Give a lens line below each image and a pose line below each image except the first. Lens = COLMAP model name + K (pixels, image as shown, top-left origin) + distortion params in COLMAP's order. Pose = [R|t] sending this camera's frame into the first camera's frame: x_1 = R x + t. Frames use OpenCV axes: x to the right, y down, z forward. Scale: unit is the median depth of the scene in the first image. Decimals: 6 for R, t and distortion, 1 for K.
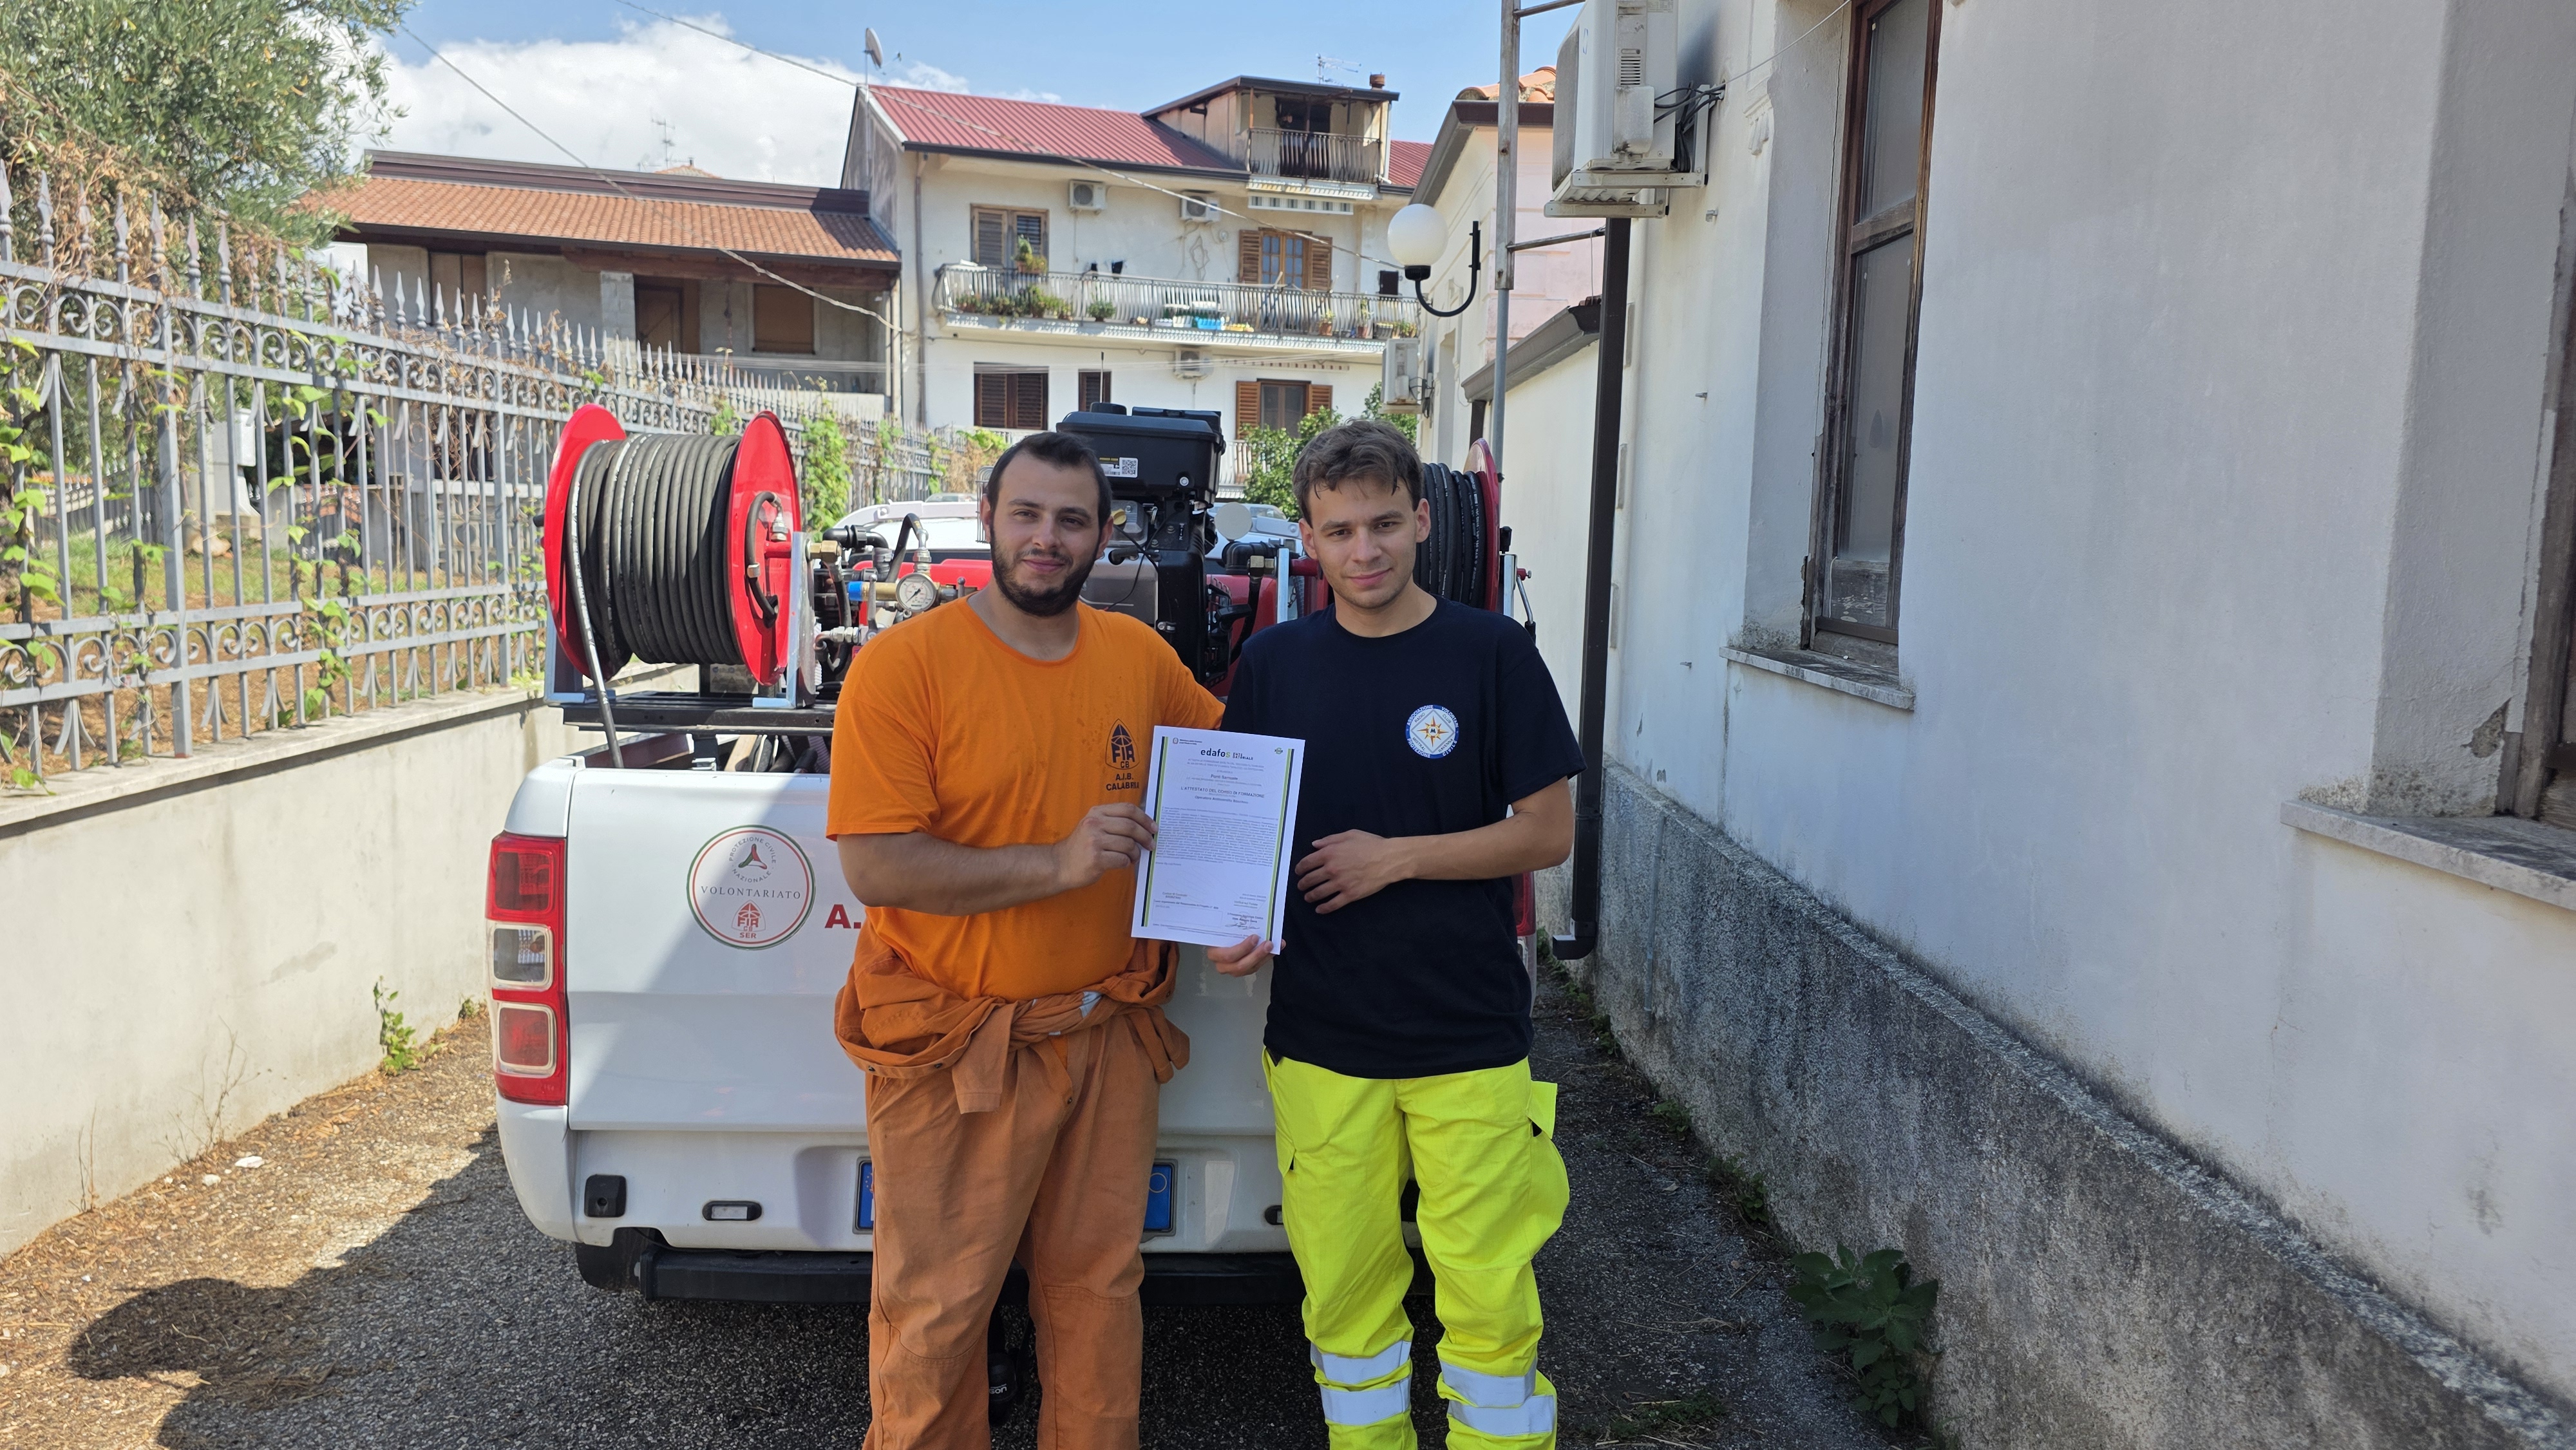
lens RADIAL K [[1745.6, 0, 1283.7], [0, 1745.6, 718.4], [0, 0, 1]] dist [0.051194, -0.059858]
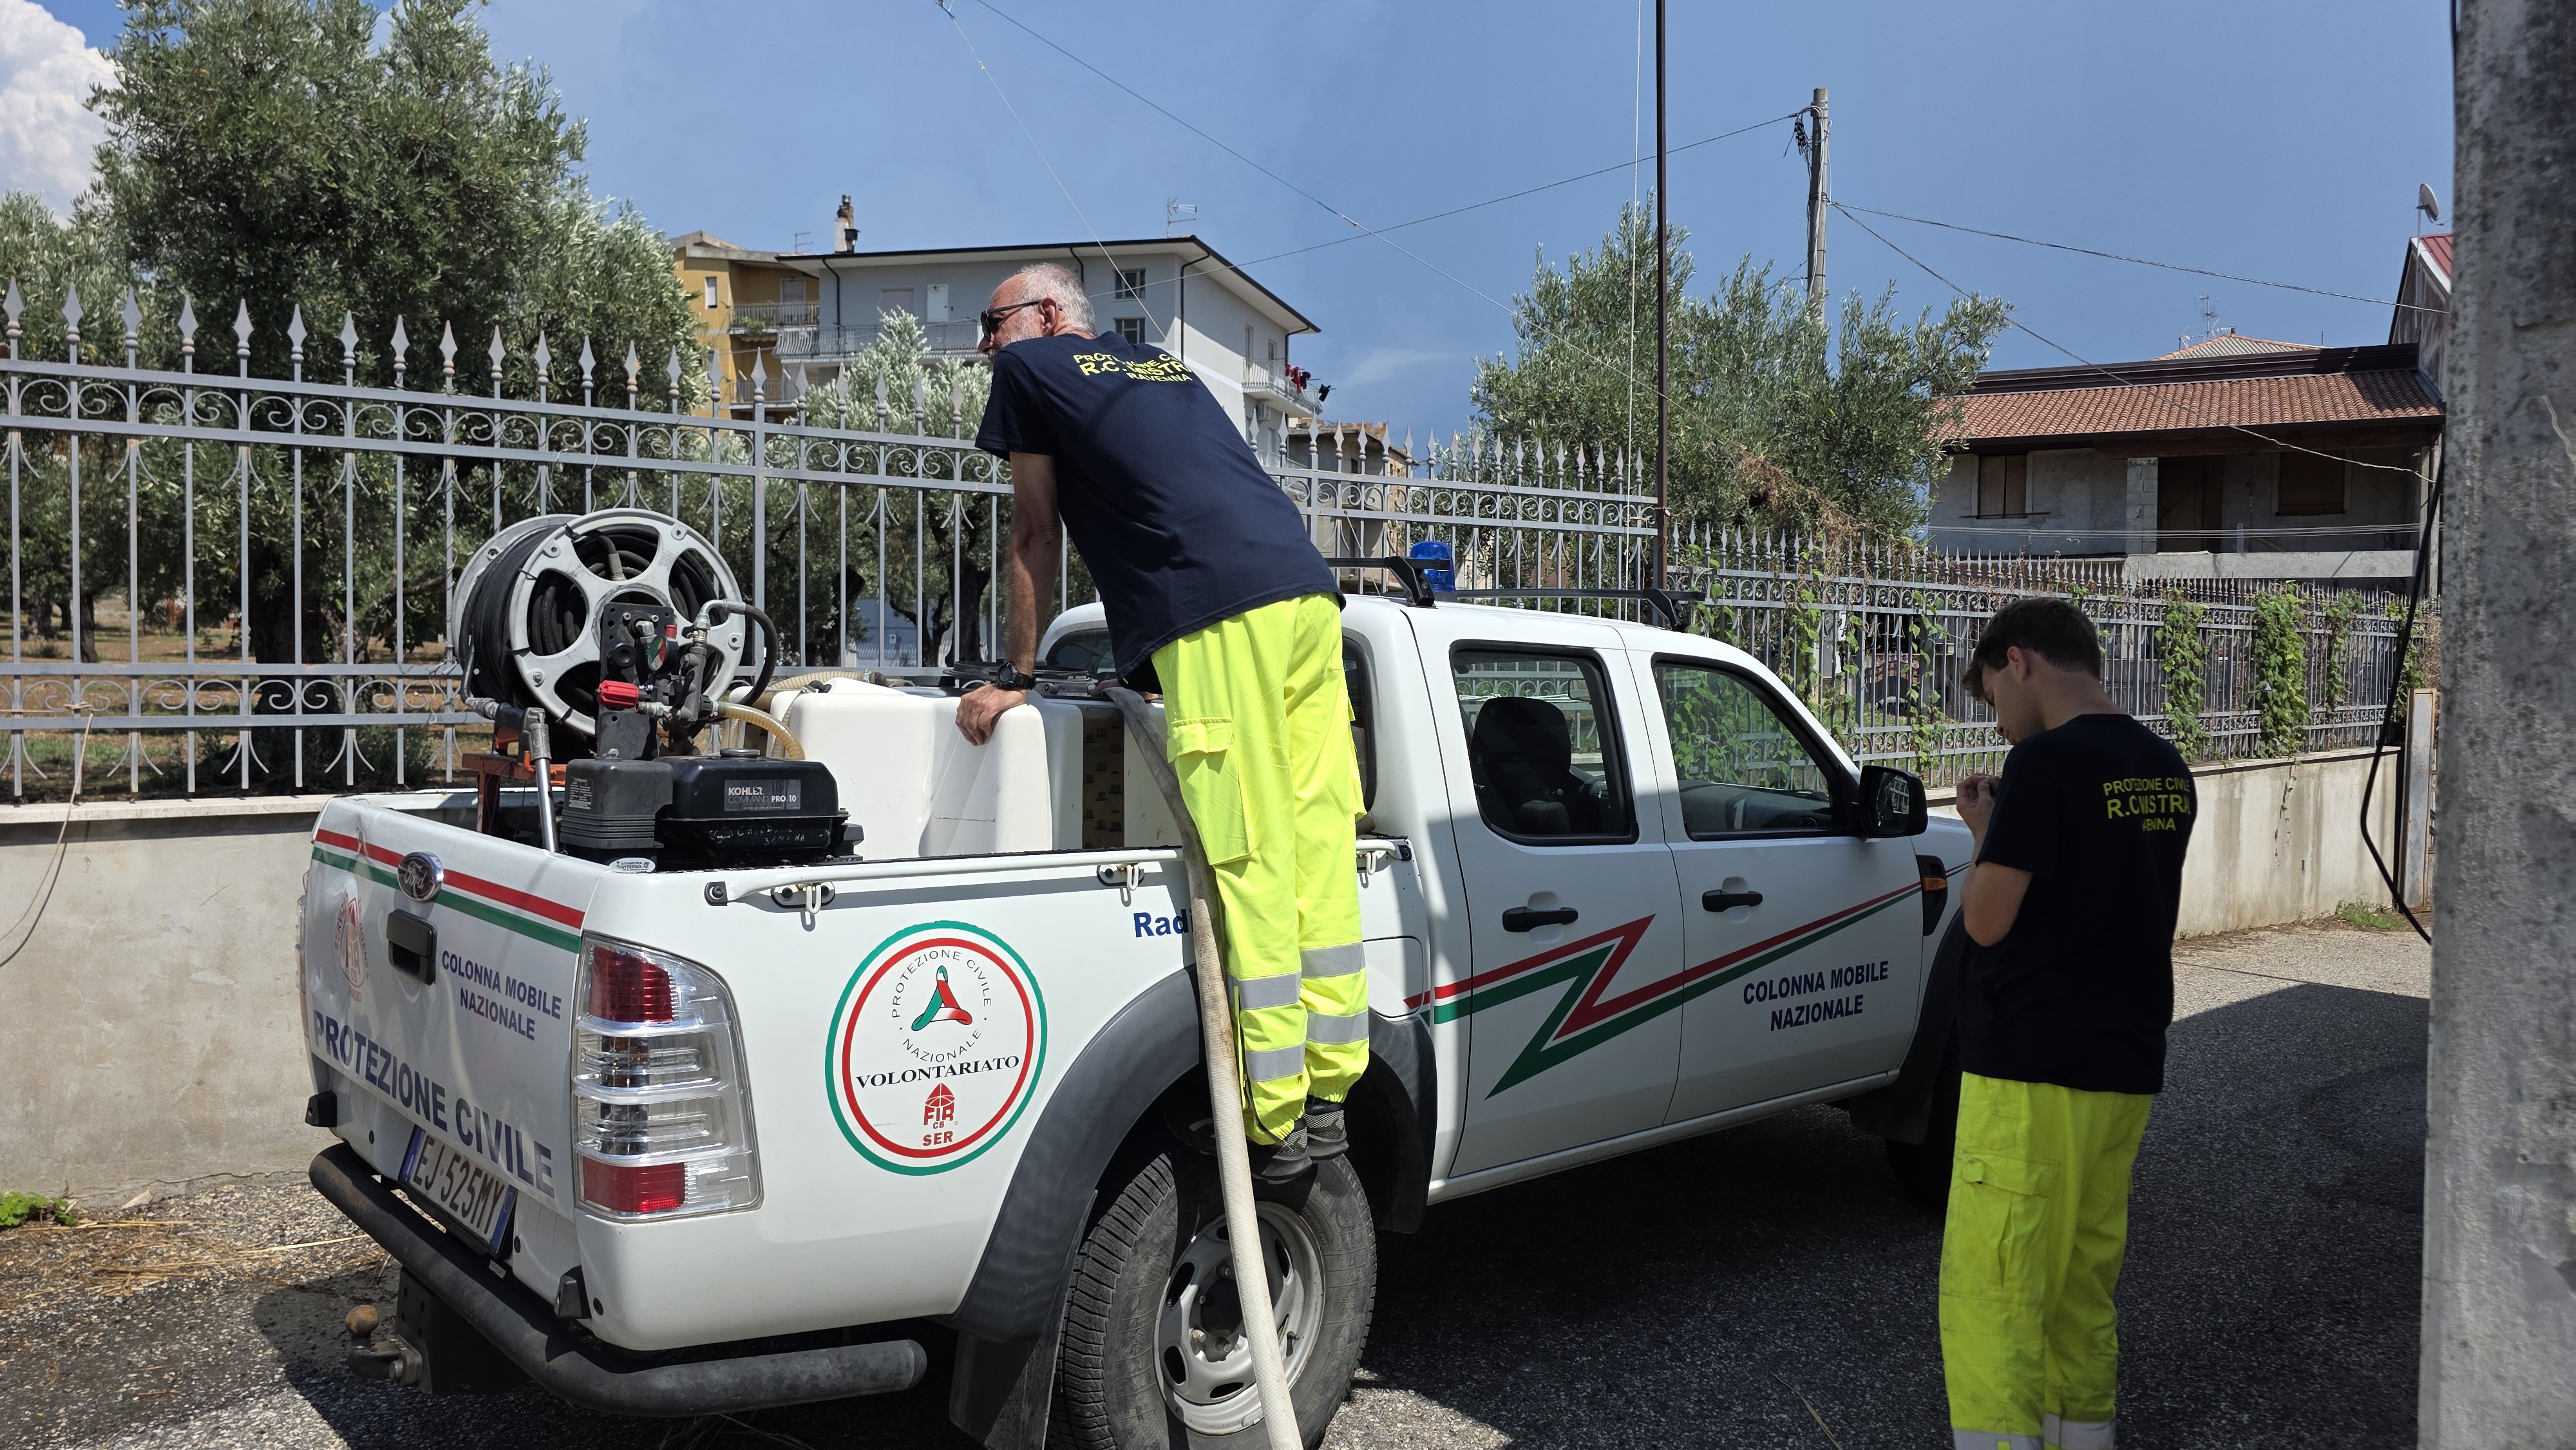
lens RADIAL K [[1745.6, 0, 1283.7], [0, 1745.6, 718.4], [0, 0, 1]] dist [0.051194, -0.059858]
pose [[0.683787, 0.011453, -0.729592, 0.405164], [-0.076125, 0.995540, -0.055718, 0.091470], [0.725700, 0.093639, 0.681609, -0.873335]]
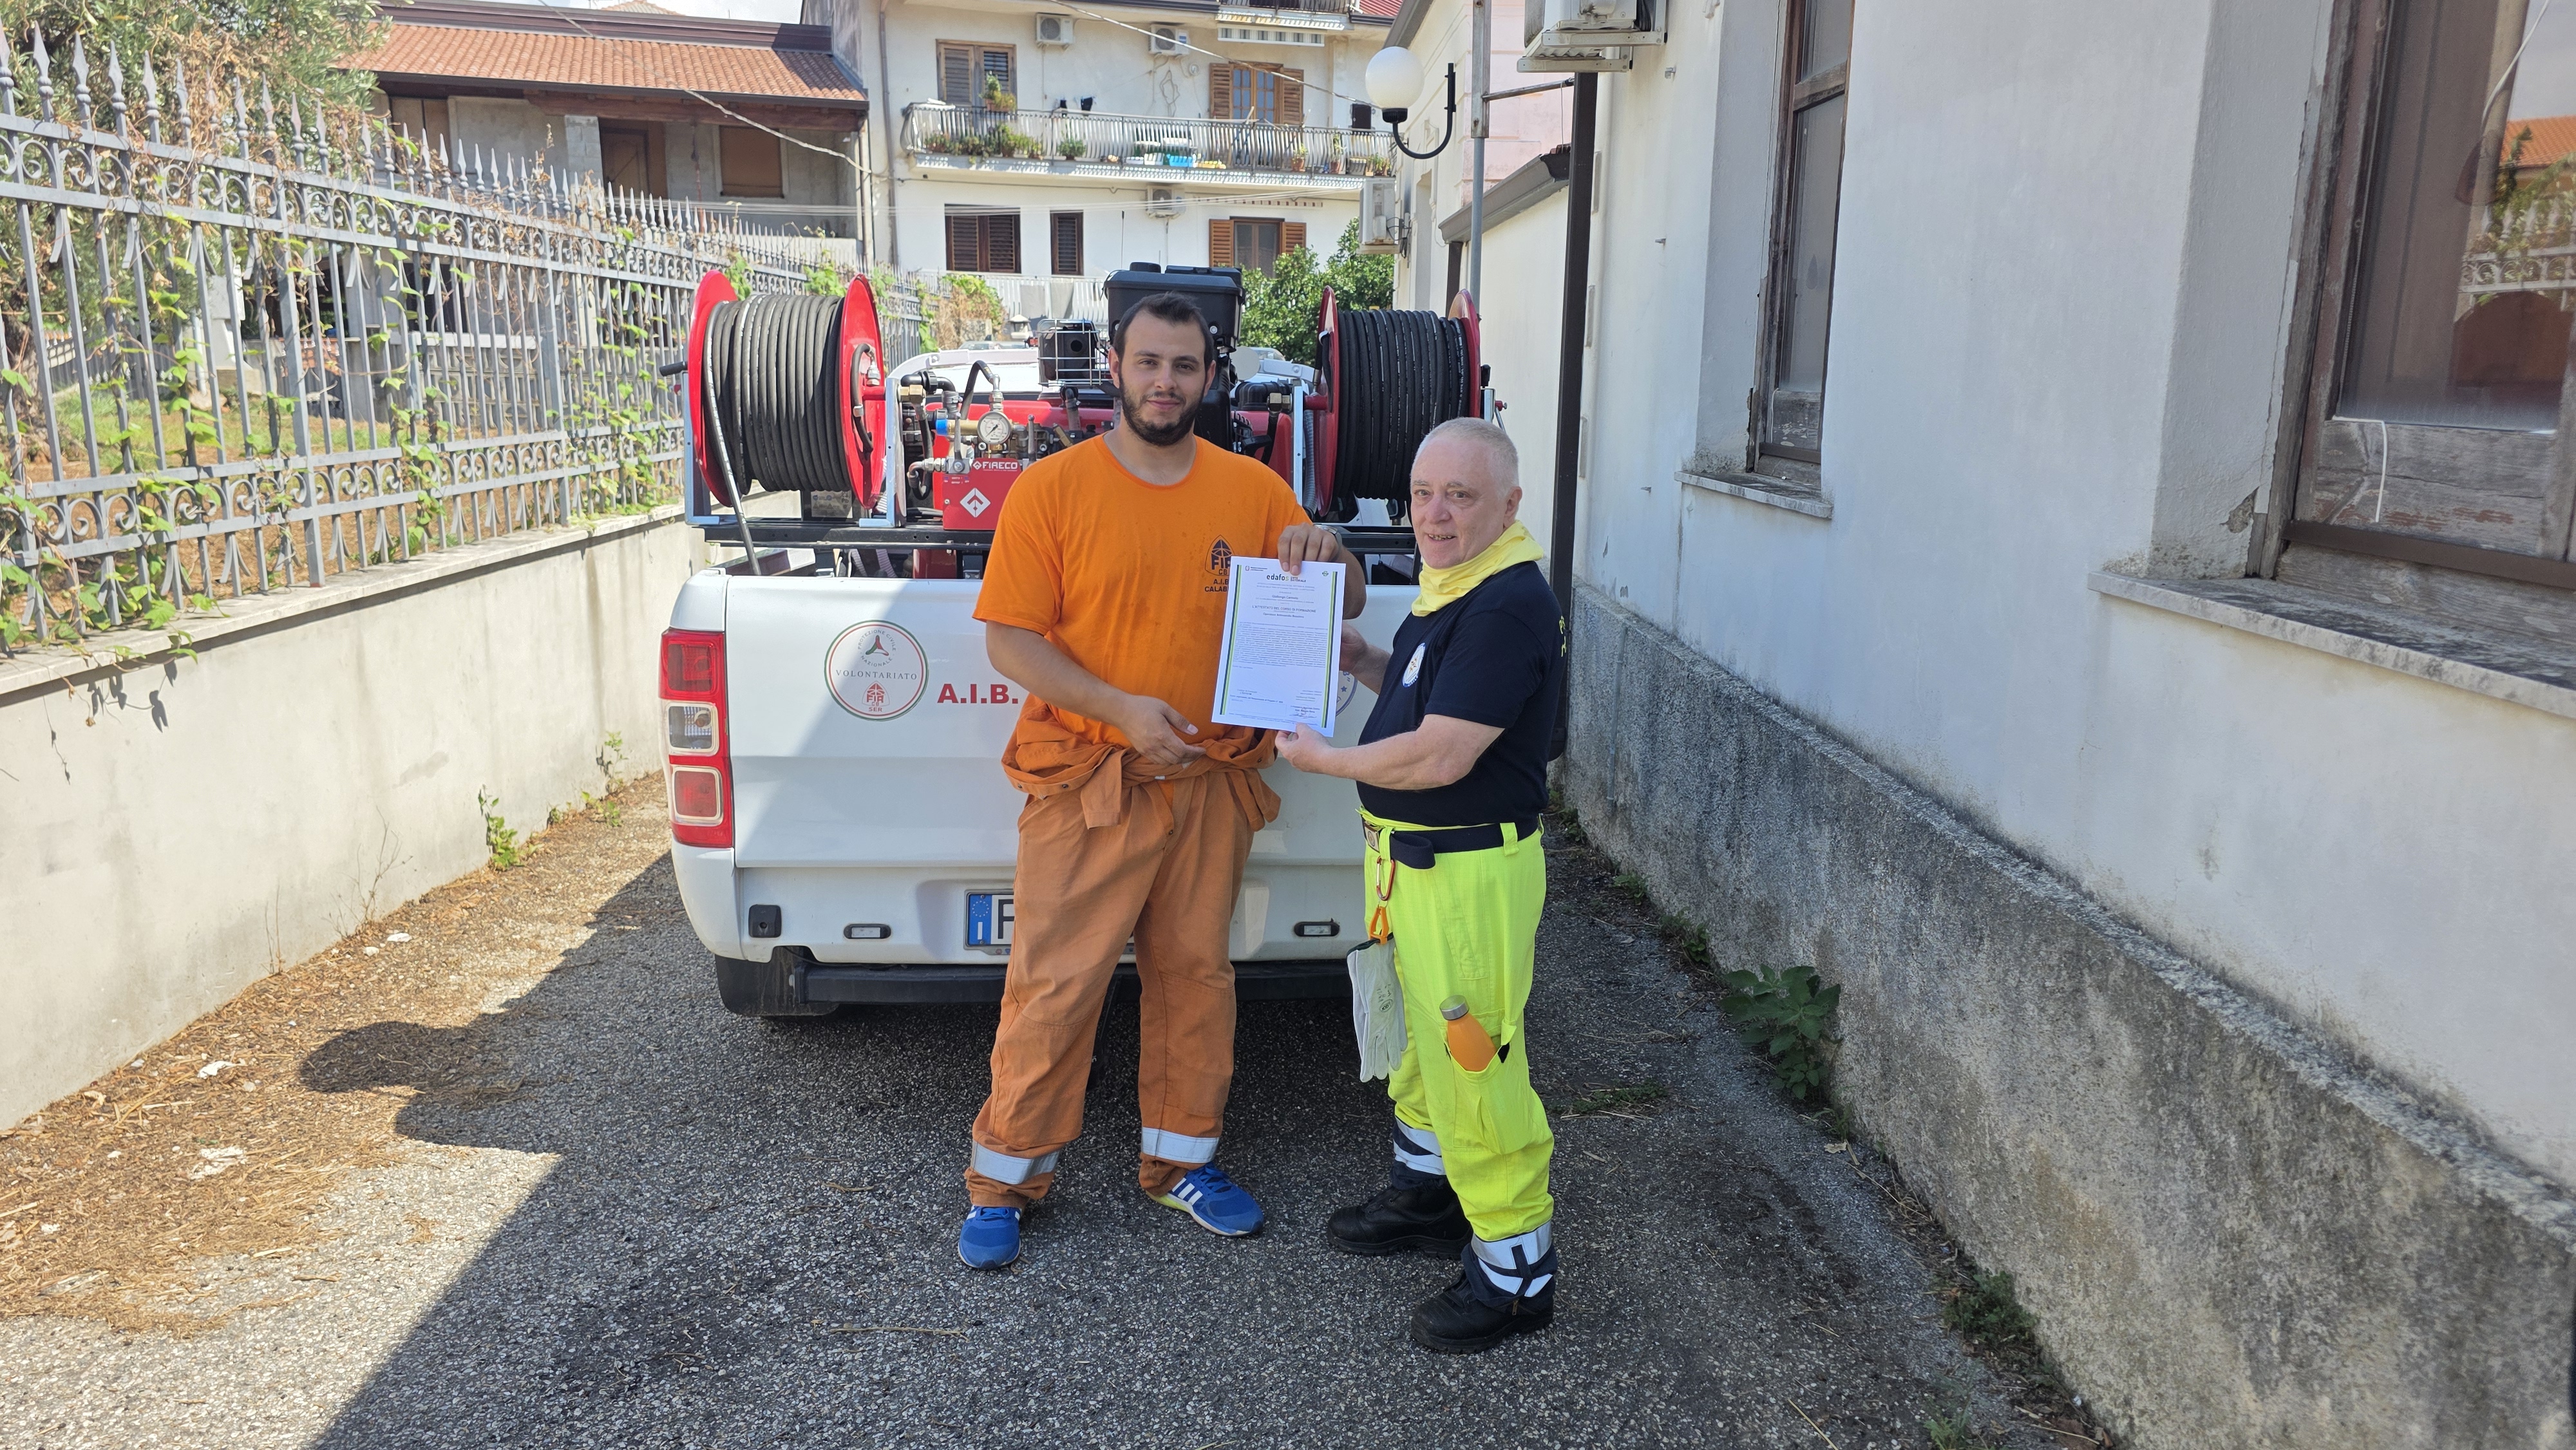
lens RADIAL K [[1745.6, 0, 1283.7], [0, 1745.6, 718.4], [0, 0, 1]] dist [0.051194, -0.059858]
pose [[0.999776, -0.016397, 0.013357, -0.019924], [0.015155, 0.995981, 0.088273, 0.014965], [-0.014750, -0.088051, 0.996007, -0.135539]]
